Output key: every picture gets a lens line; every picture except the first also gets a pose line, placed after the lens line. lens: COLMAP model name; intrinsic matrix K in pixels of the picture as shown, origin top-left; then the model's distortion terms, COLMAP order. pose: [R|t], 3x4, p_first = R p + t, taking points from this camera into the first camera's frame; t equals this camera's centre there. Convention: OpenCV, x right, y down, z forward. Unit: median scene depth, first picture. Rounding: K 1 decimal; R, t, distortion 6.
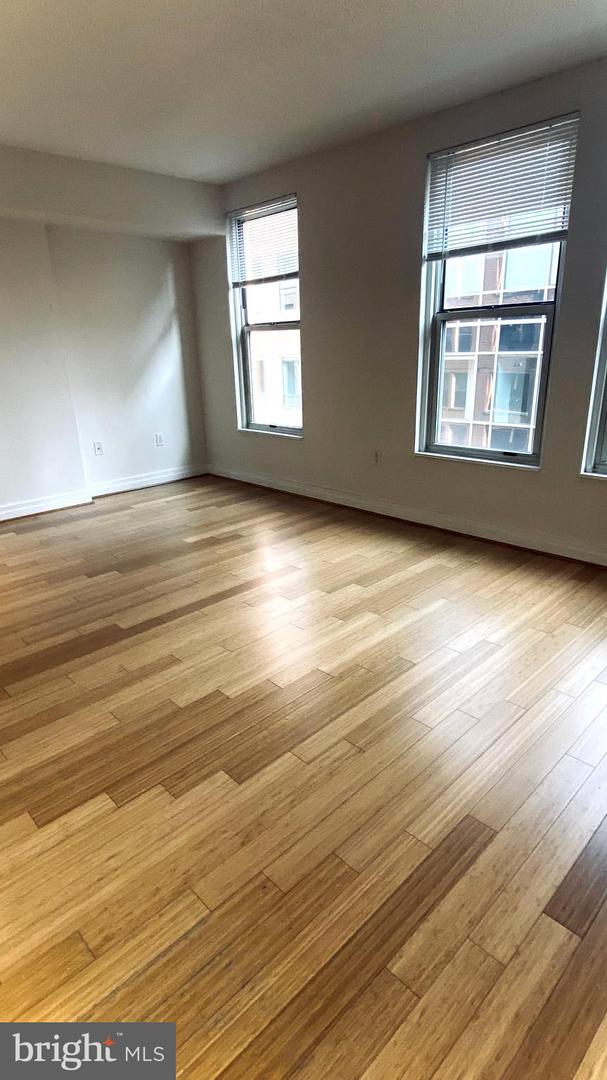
lens RADIAL K [[557.0, 0, 303.5], [0, 557.0, 540.0], [0, 0, 1]] dist [0.047818, -0.049784]
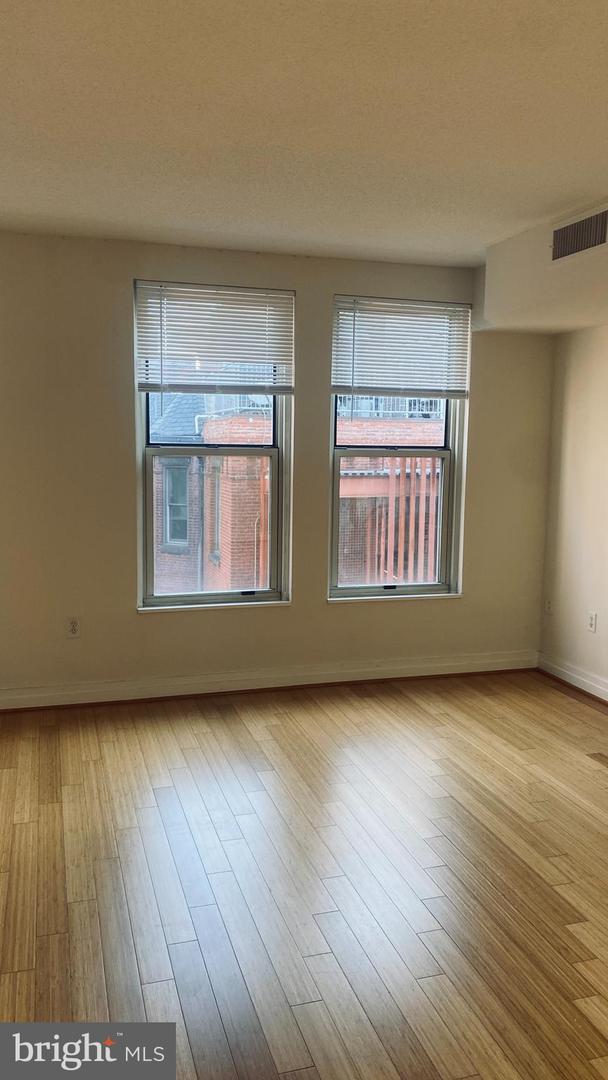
lens RADIAL K [[808.1, 0, 304.0], [0, 808.1, 540.0], [0, 0, 1]] dist [-0.000885, -0.047537]
pose [[0.445041, -0.082012, 0.891747, -1.357792], [0.261106, 0.964413, -0.041615, -0.274618], [-0.856599, 0.251361, 0.450617, 0.492086]]
